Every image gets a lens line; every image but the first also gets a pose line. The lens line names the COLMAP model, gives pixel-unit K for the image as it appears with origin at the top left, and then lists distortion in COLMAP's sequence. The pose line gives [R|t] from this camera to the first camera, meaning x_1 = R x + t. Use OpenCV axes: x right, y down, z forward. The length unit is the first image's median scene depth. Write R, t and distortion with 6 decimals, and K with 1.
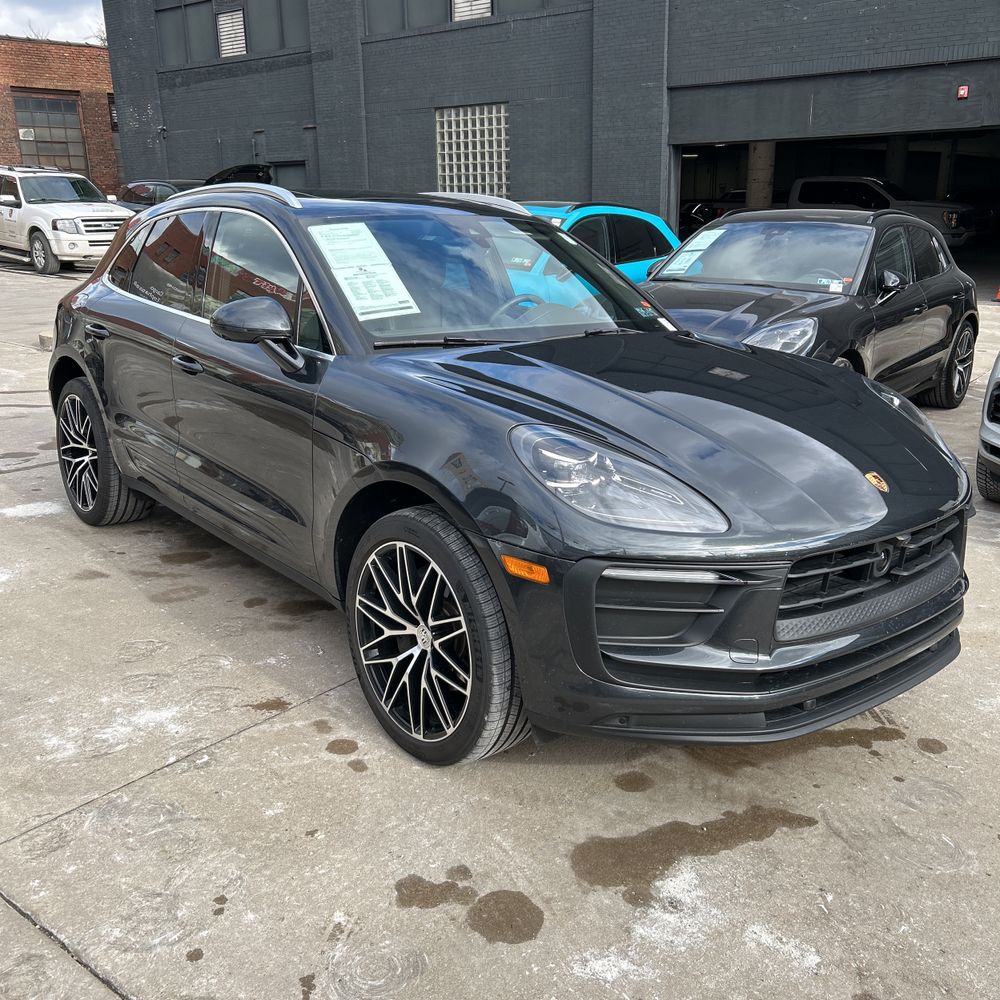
lens RADIAL K [[1002.2, 0, 489.5], [0, 1002.2, 495.1], [0, 0, 1]] dist [0.010867, 0.000000]
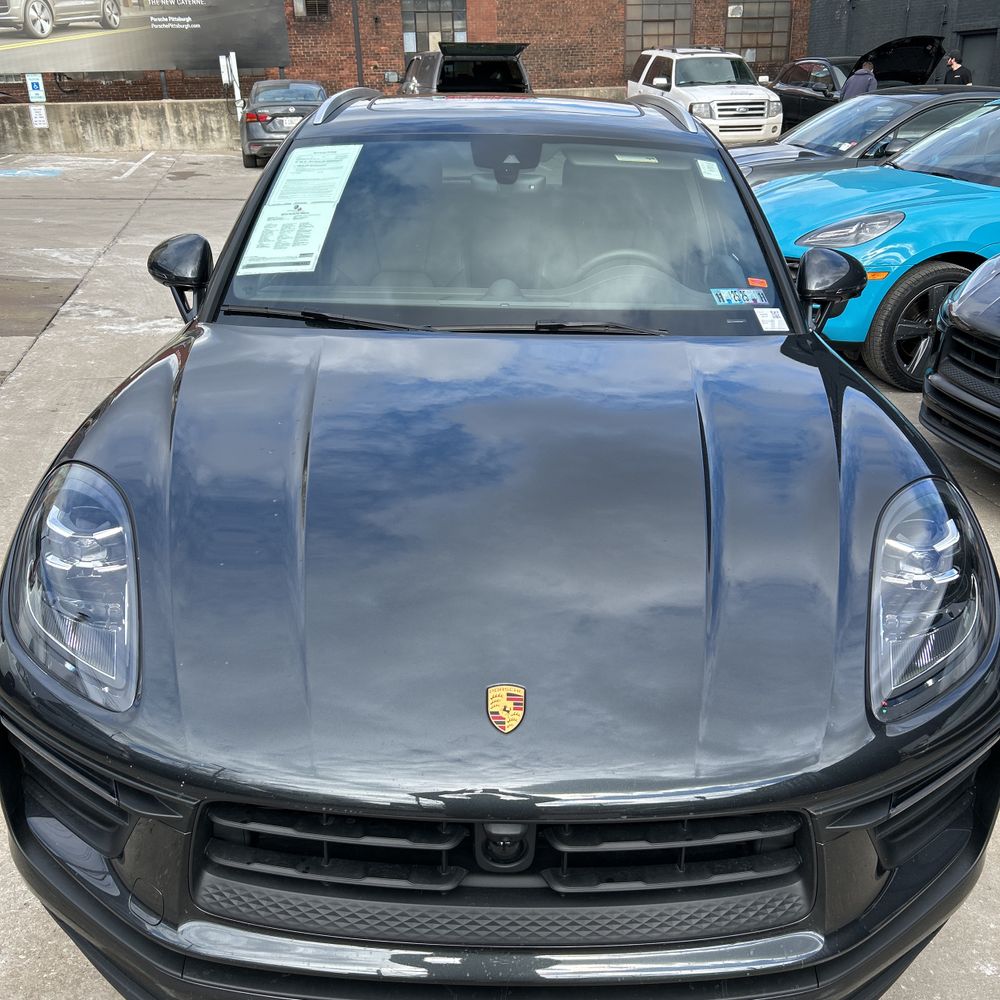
lens RADIAL K [[1002.2, 0, 505.1], [0, 1002.2, 505.3], [0, 0, 1]] dist [0.010867, 0.000000]
pose [[0.775002, 0.239085, -0.584988, 0.080997], [-0.167862, 0.970301, 0.174177, -0.025131], [0.609258, -0.036790, 0.792118, 0.071379]]
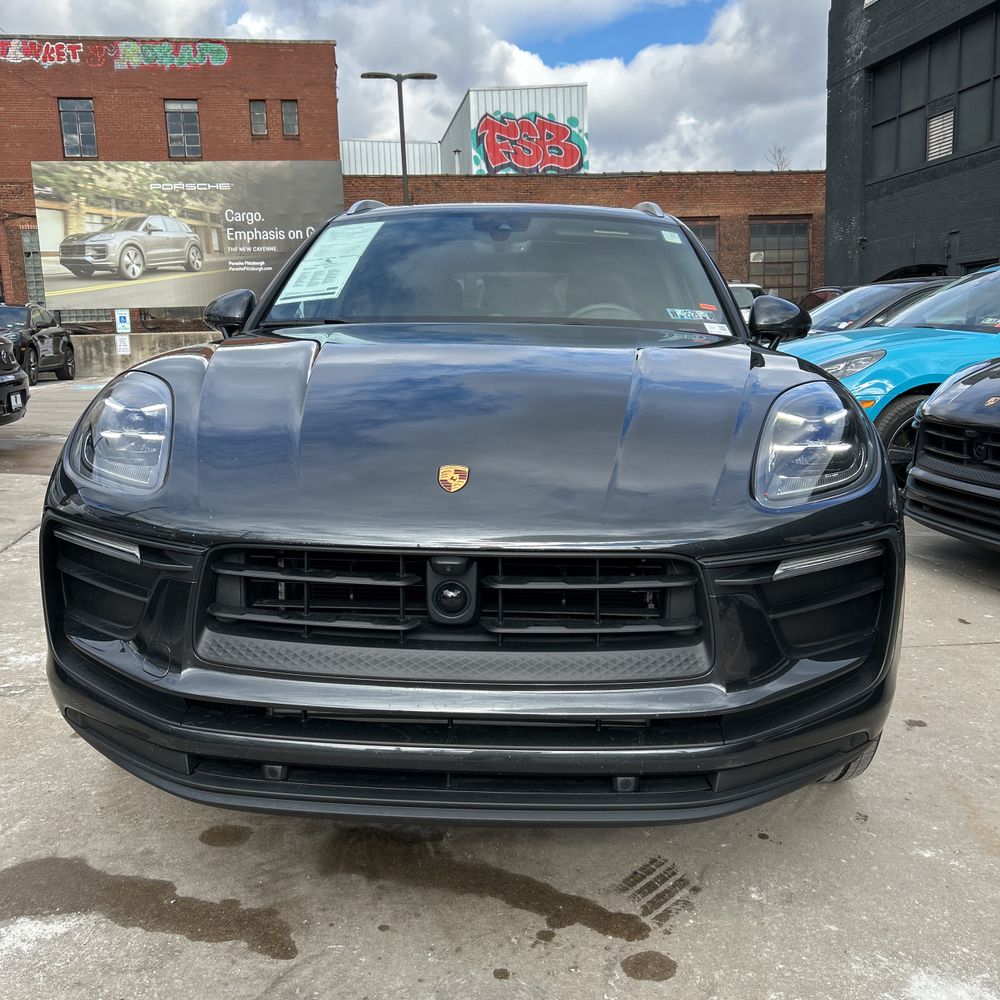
lens RADIAL K [[1002.2, 0, 498.2], [0, 1002.2, 503.3], [0, 0, 1]] dist [0.010867, 0.000000]
pose [[0.740977, 0.096937, -0.664497, 0.102610], [-0.171682, 0.983987, -0.047897, 0.003711], [0.649214, 0.149573, 0.745754, 0.064759]]
